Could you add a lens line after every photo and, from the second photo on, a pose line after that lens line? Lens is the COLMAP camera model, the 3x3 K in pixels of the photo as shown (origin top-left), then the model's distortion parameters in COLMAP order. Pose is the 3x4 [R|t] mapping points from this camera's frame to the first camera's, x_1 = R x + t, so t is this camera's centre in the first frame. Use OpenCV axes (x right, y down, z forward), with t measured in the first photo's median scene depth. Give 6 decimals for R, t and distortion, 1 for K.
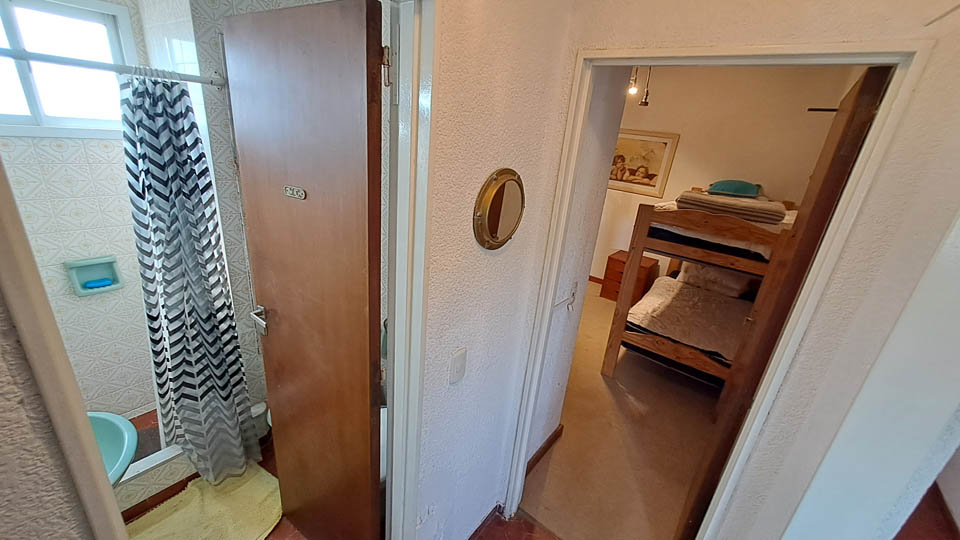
lens RADIAL K [[379.7, 0, 480.8], [0, 379.7, 273.6], [0, 0, 1]] dist [-0.001505, -0.000207]
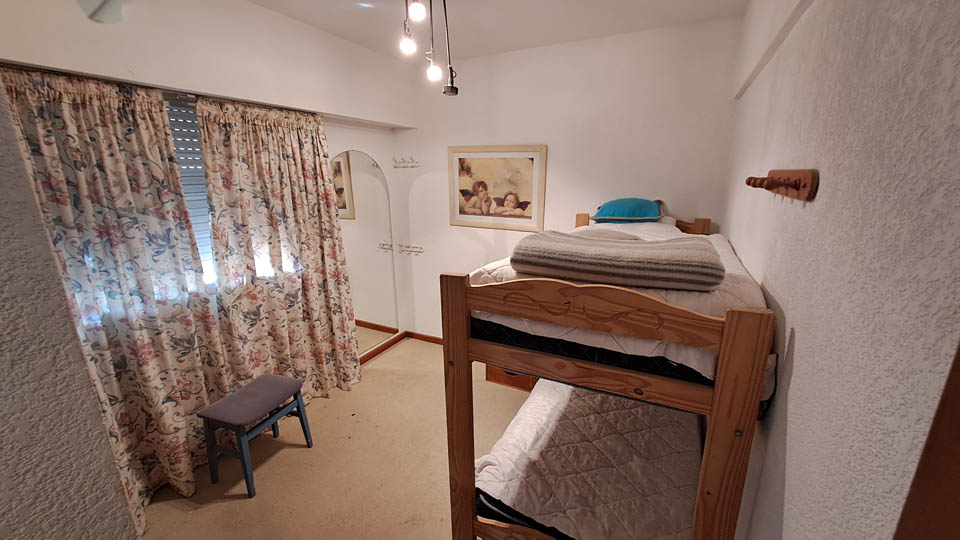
lens RADIAL K [[380.3, 0, 480.0], [0, 380.3, 270.0], [0, 0, 1]] dist [0.000232, -0.000032]
pose [[0.976509, -0.144428, 0.159907, 0.241258], [0.159593, 0.983396, -0.086383, -0.087264], [-0.144776, 0.109873, 0.983345, 0.321277]]
